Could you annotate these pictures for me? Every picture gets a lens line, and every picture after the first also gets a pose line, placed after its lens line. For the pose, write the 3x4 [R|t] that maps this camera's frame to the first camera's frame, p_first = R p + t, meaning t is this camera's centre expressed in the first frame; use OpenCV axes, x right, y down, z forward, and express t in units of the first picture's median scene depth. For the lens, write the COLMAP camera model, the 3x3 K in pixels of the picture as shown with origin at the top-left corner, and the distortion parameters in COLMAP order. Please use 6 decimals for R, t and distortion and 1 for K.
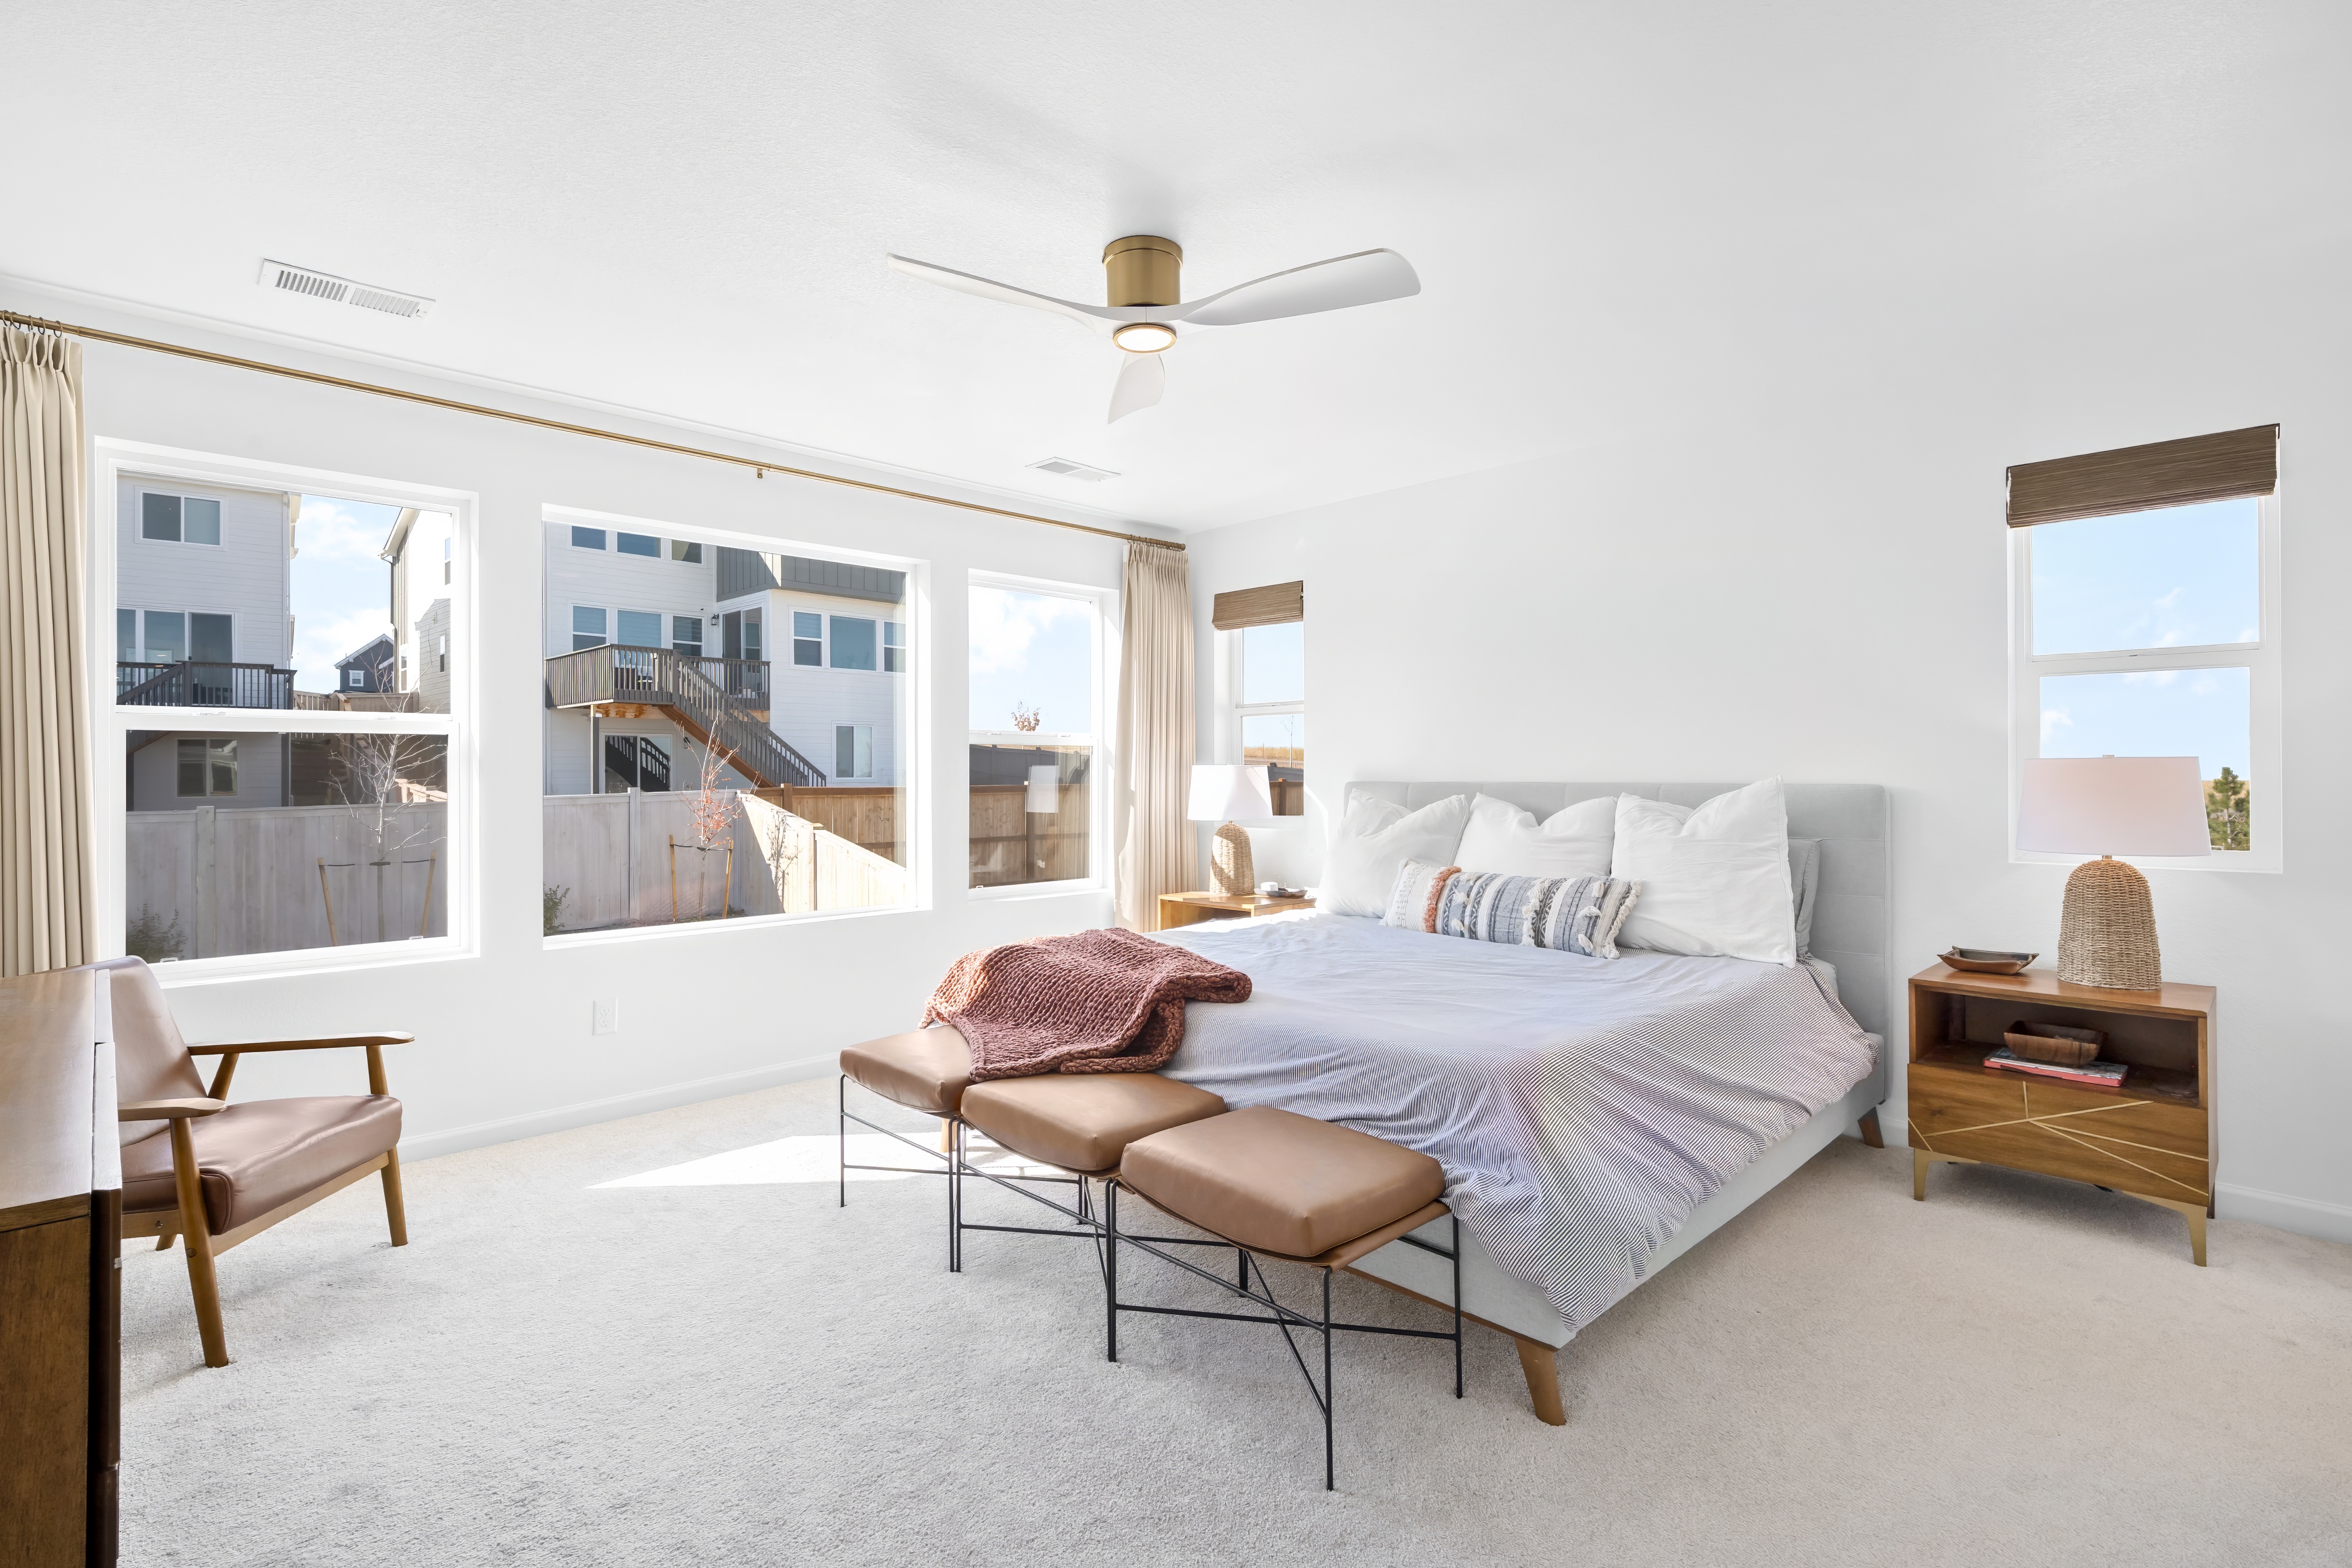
lens RADIAL K [[1097.8, 0, 1176.0], [0, 1097.8, 784.0], [0, 0, 1]] dist [0.027752, 0.000060]
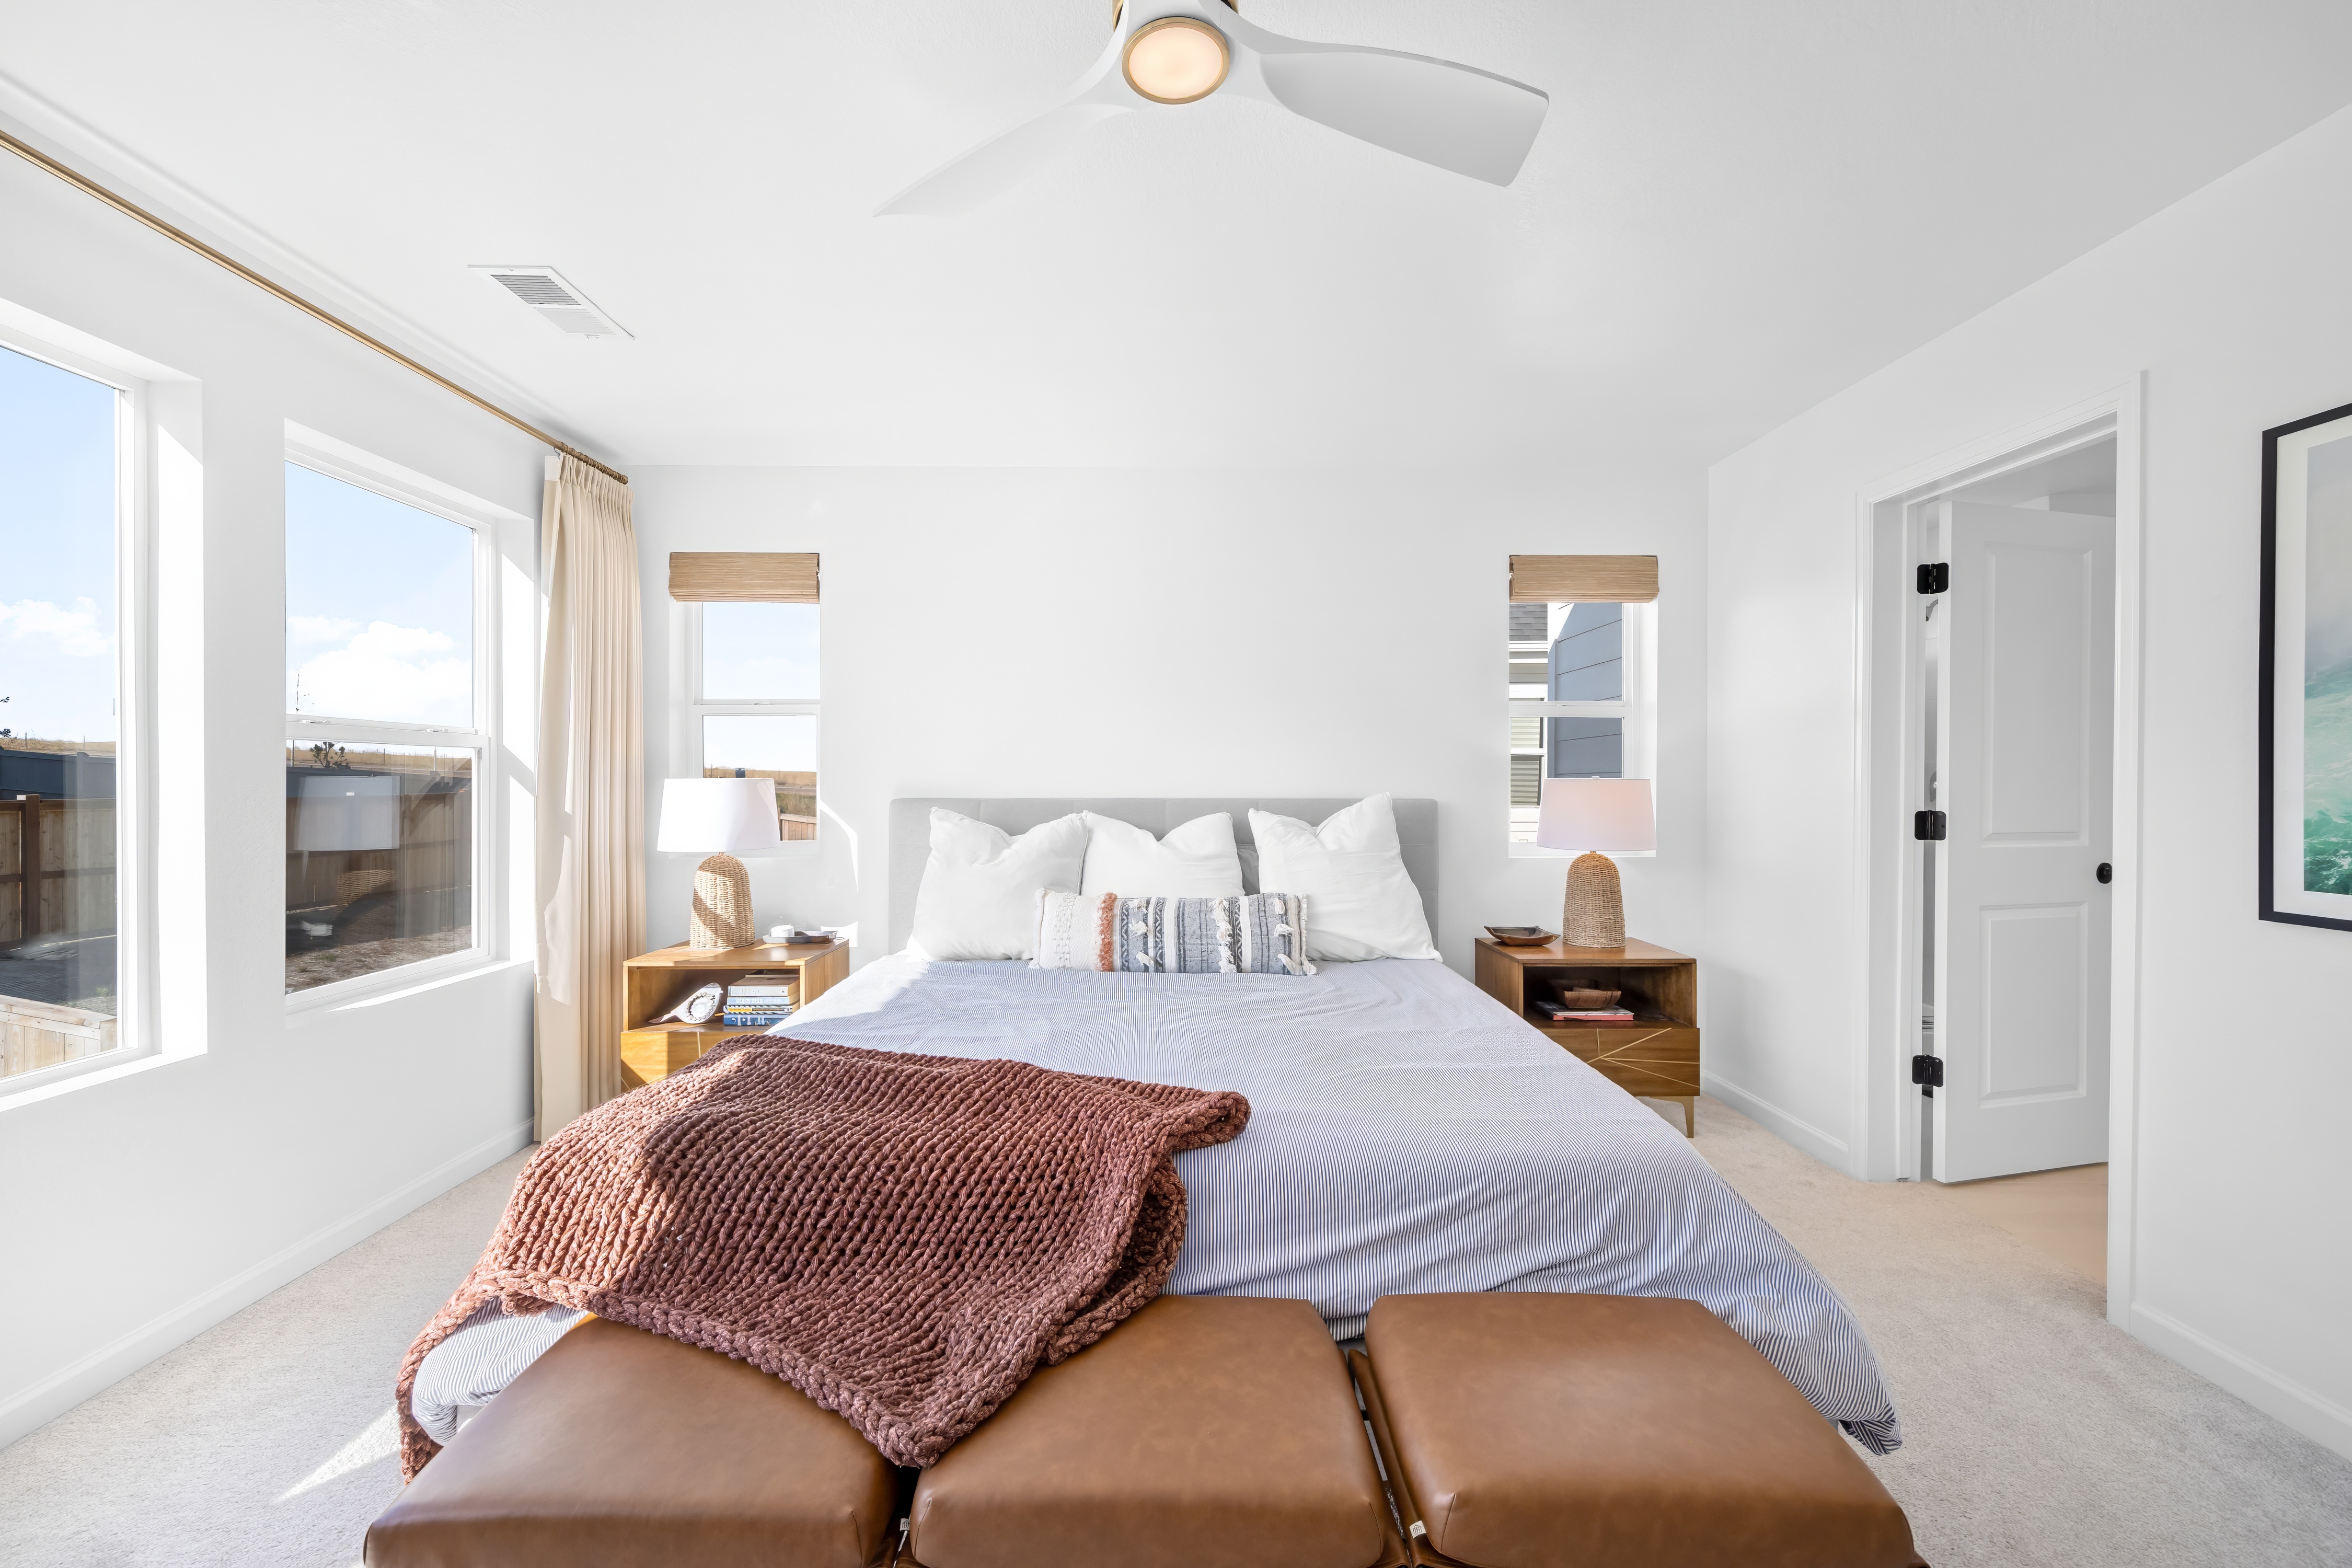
lens RADIAL K [[930.1, 0, 1176.0], [0, 930.1, 784.0], [0, 0, 1]] dist [-0.000029, -0.000277]
pose [[0.699446, 0.001806, 0.714684, -0.259824], [0.005734, 0.999950, -0.008138, -0.007493], [-0.714663, 0.009790, 0.699400, 0.440287]]
